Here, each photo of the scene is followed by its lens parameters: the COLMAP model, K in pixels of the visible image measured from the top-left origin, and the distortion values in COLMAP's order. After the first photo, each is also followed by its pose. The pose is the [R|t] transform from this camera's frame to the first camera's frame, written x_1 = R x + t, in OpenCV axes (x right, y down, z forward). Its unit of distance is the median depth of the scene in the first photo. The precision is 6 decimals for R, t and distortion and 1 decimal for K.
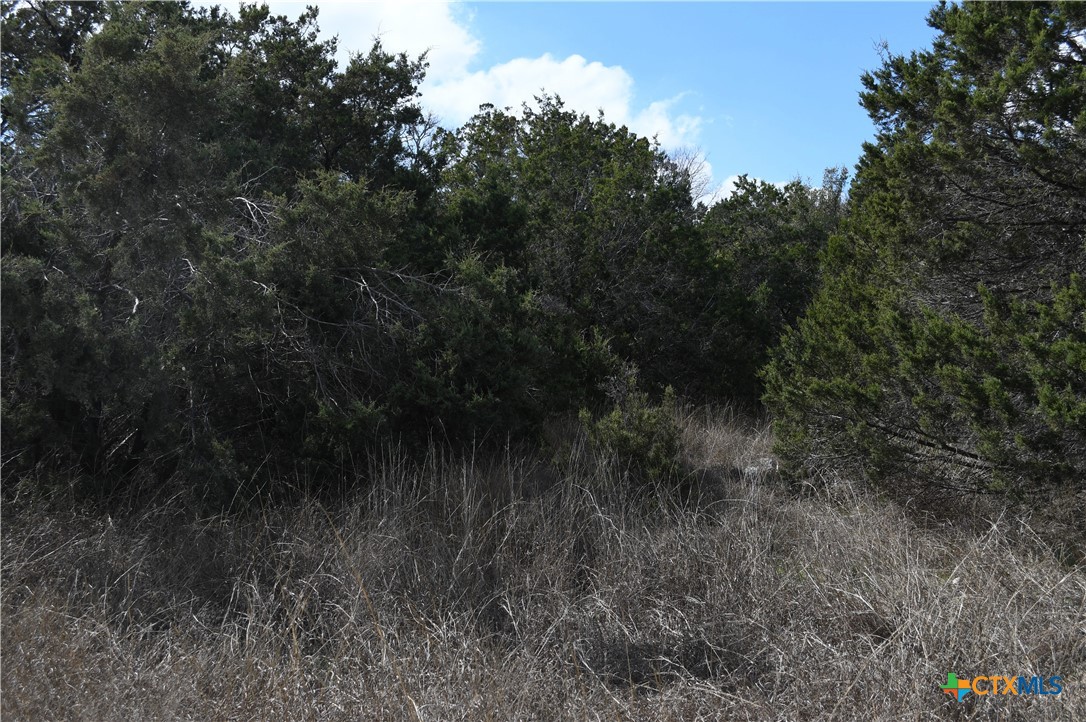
lens RADIAL K [[980.3, 0, 543.0], [0, 980.3, 361.0], [0, 0, 1]] dist [0.225861, 0.000700]
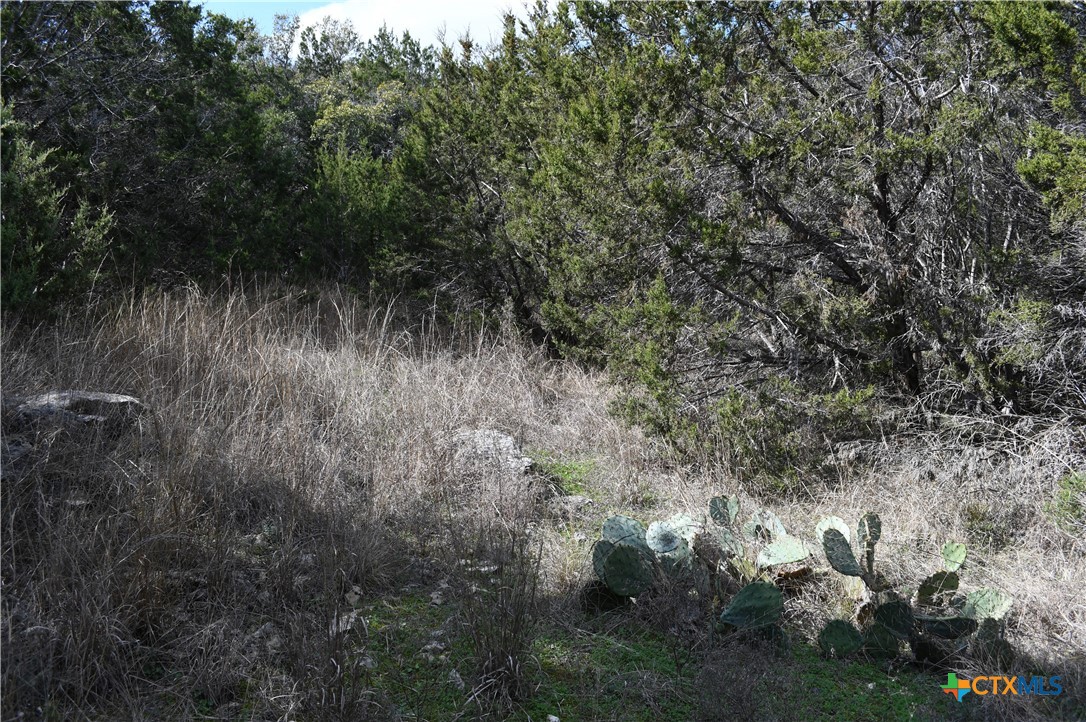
lens RADIAL K [[863.2, 0, 543.0], [0, 863.2, 361.0], [0, 0, 1]] dist [-0.082773, 0.013260]
pose [[0.784407, -0.026844, 0.619666, -0.001399], [-0.059237, 0.991254, 0.117926, 0.014826], [-0.617412, -0.129209, 0.775956, 0.418870]]
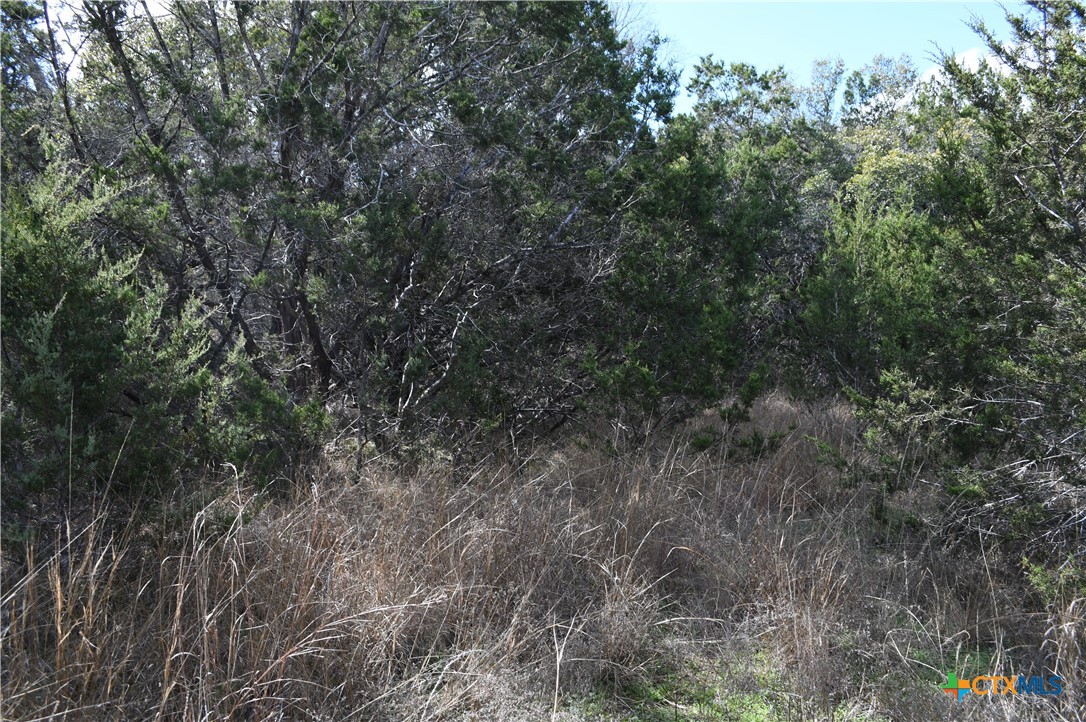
lens RADIAL K [[863.2, 0, 543.0], [0, 863.2, 361.0], [0, 0, 1]] dist [-0.082773, 0.013260]
pose [[0.997944, 0.057124, 0.029064, 0.130463], [-0.058868, 0.996264, 0.063184, 0.002715], [-0.025346, -0.064765, 0.997579, 0.632757]]
